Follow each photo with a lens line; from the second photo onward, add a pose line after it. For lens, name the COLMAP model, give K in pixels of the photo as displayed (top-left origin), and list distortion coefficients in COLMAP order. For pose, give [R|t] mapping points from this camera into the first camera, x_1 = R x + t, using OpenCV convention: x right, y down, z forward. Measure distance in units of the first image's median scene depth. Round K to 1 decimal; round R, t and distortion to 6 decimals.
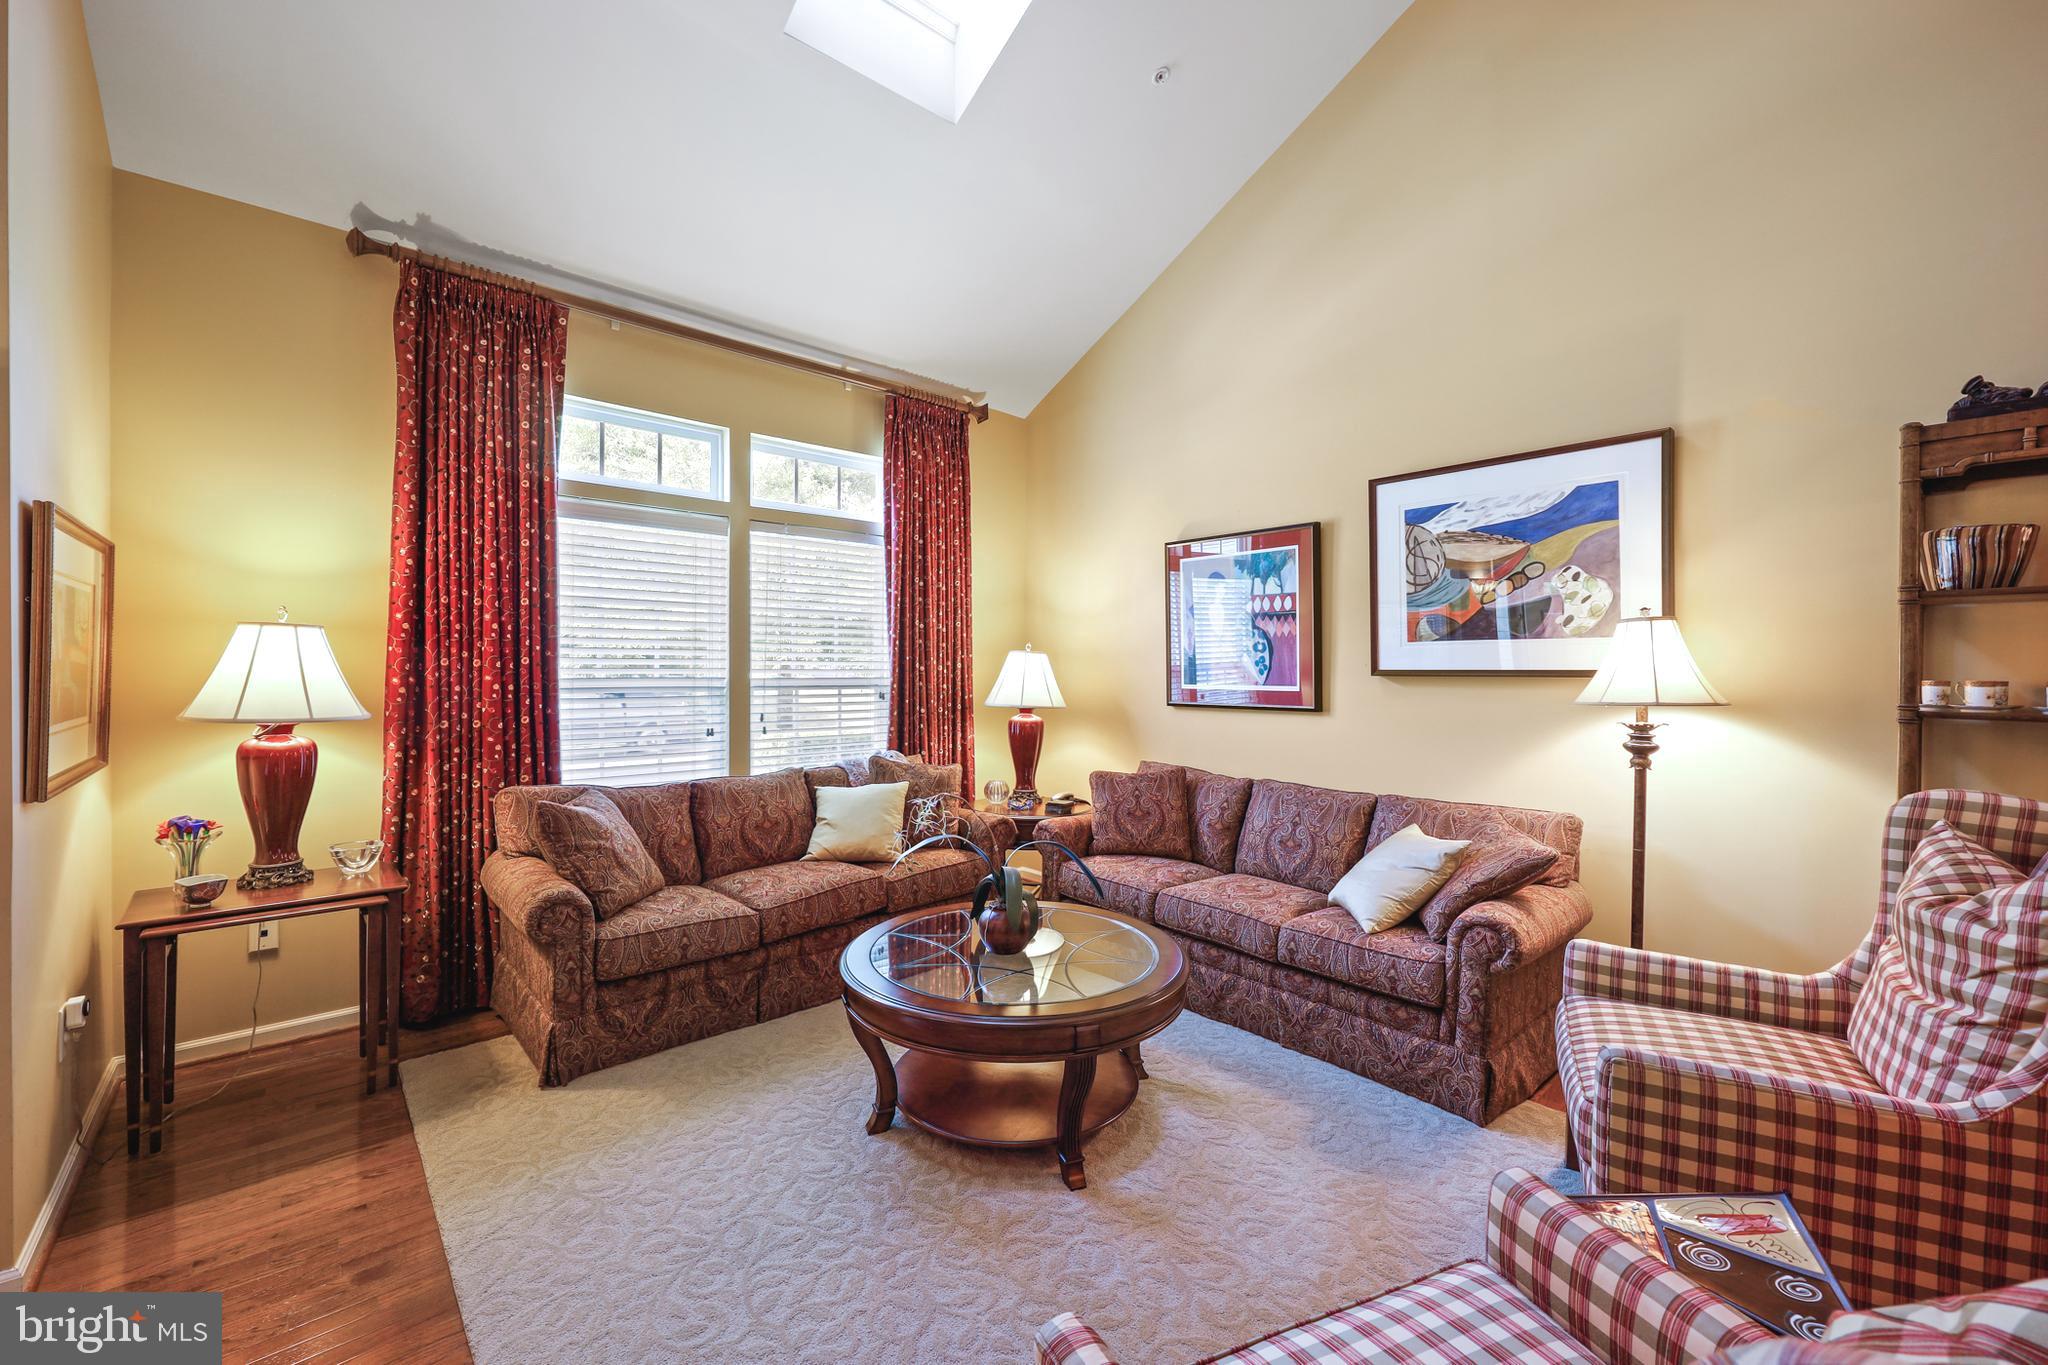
lens RADIAL K [[823.6, 0, 1025.5], [0, 823.6, 672.9], [0, 0, 1]] dist [-0.001753, -0.000349]
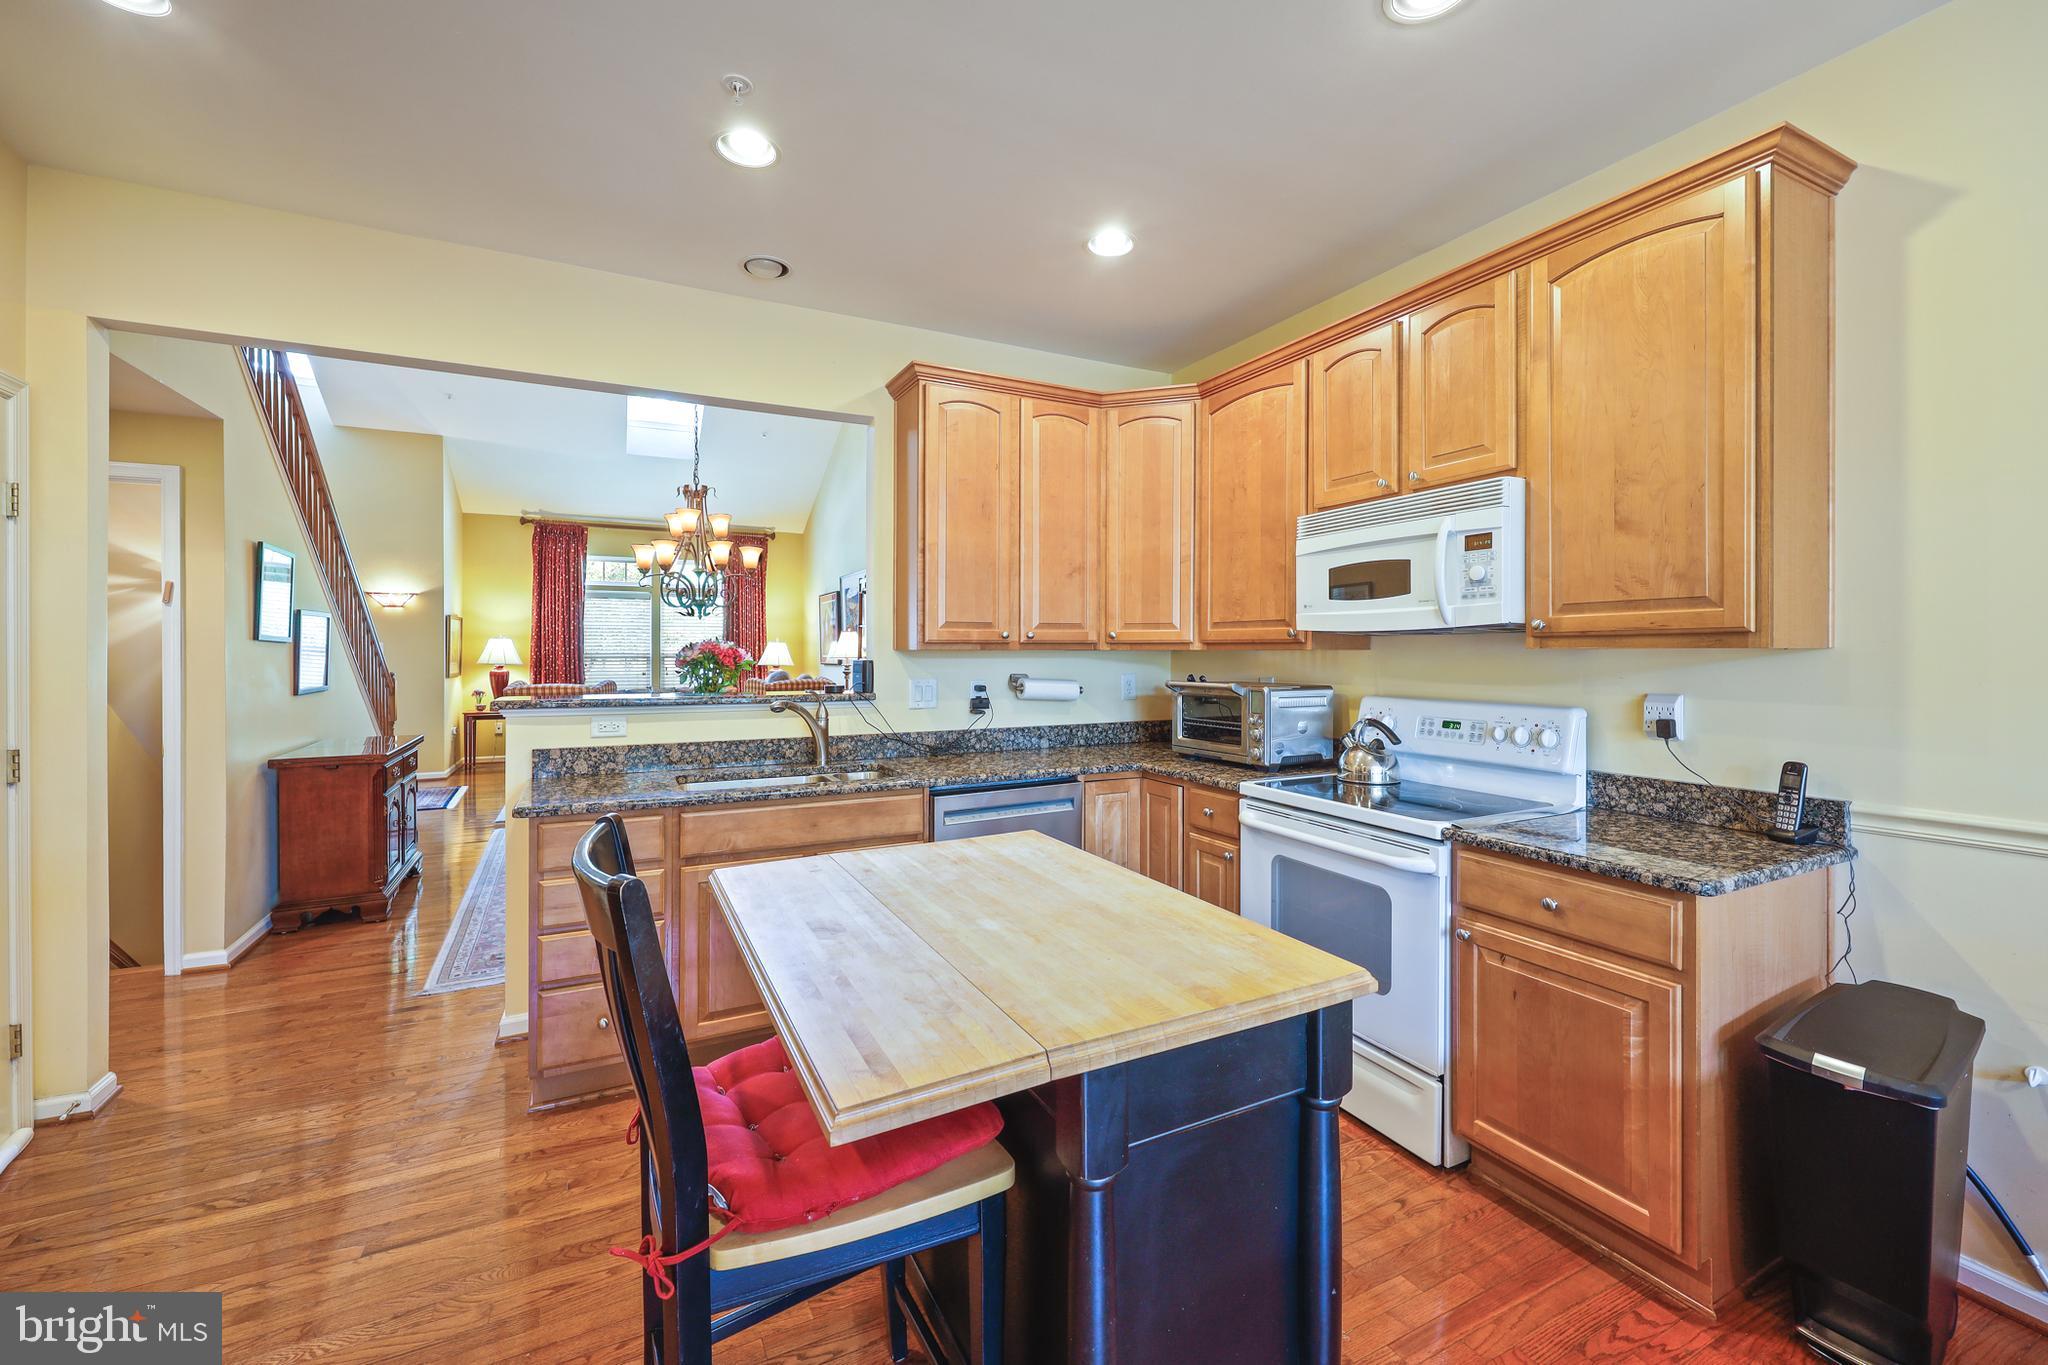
lens RADIAL K [[845.8, 0, 1025.7], [0, 845.8, 656.8], [0, 0, 1]] dist [0.000203, -0.000003]
pose [[0.964731, -0.000203, -0.263237, 2.044972], [0.001205, 0.999993, 0.003645, 0.011697], [0.263234, -0.003833, 0.964724, -1.758476]]
